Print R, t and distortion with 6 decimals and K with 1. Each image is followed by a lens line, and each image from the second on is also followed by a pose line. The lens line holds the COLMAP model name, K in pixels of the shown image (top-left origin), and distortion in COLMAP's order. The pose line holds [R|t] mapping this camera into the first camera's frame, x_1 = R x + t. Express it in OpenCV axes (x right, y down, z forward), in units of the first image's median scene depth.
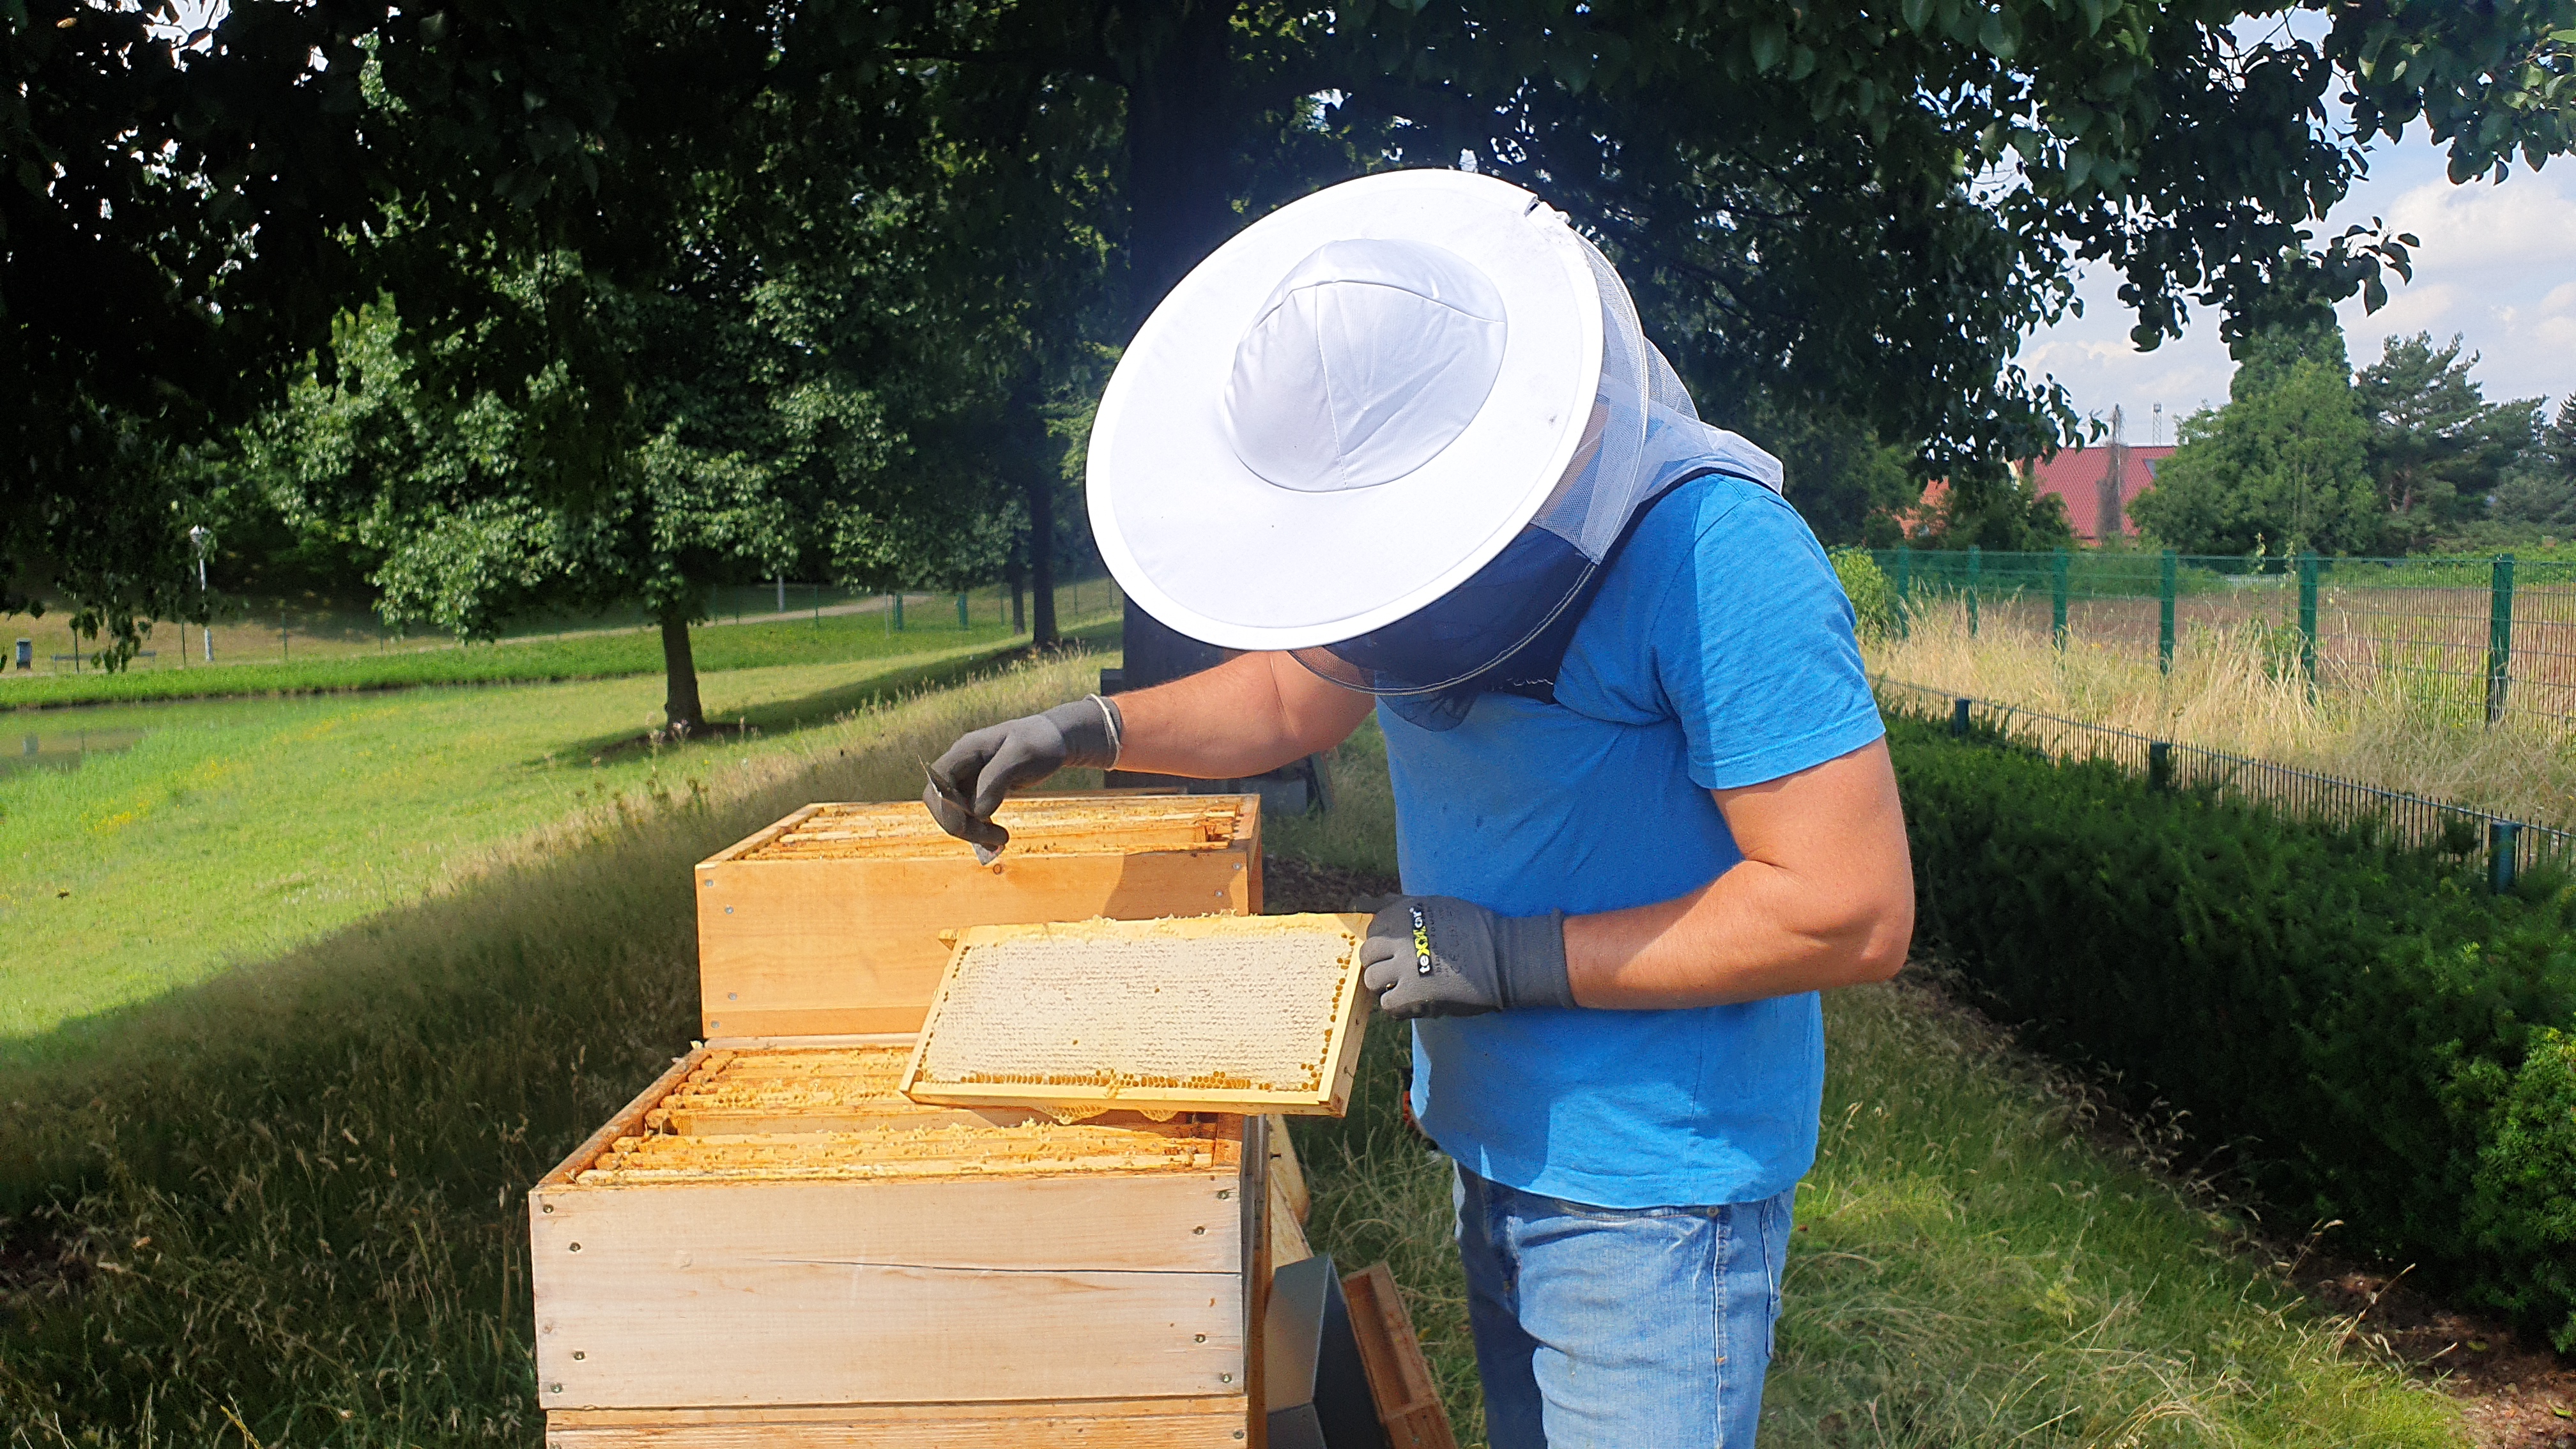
lens RADIAL K [[2106.0, 0, 1289.3], [0, 2106.0, 726.0], [0, 0, 1]] dist [-0.015180, 0.016982]
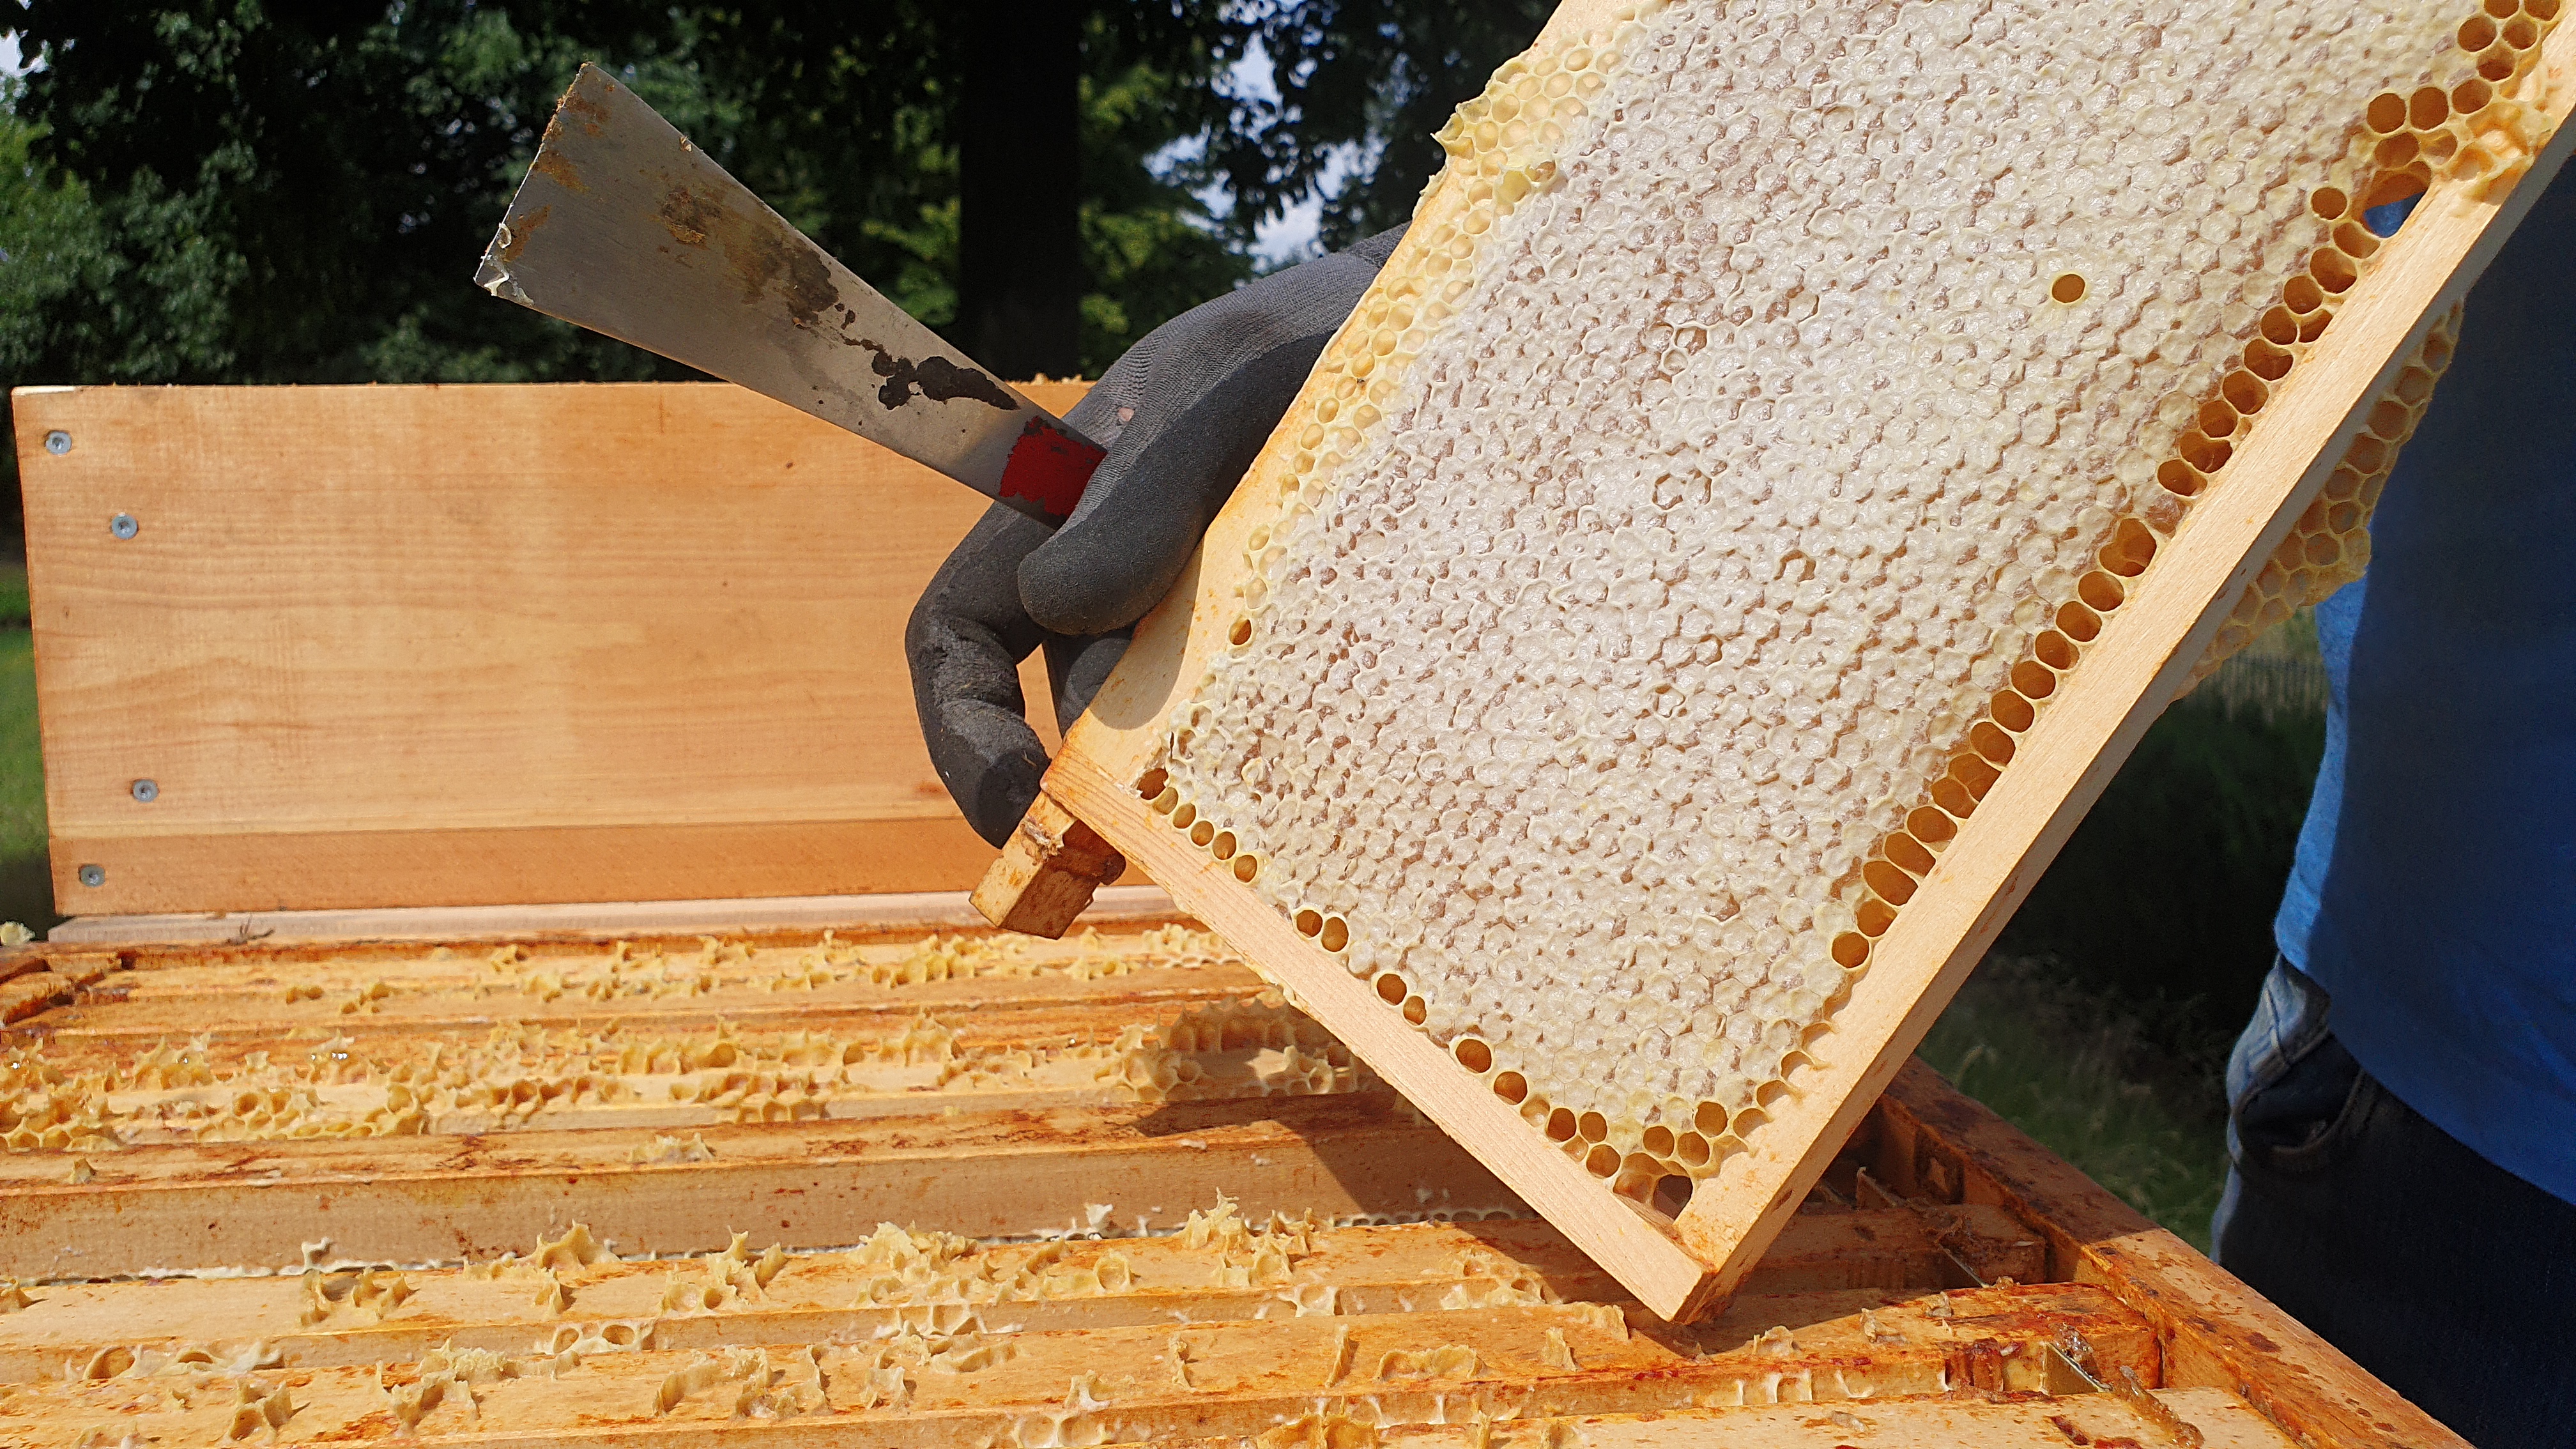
lens RADIAL K [[2106.0, 0, 1288.8], [0, 2106.0, 727.9], [0, 0, 1]] dist [-0.015180, 0.016982]
pose [[0.994500, 0.007756, 0.104445, -0.117700], [-0.010416, 0.999634, 0.024949, 0.108215], [-0.104213, -0.025900, 0.994218, 0.647790]]
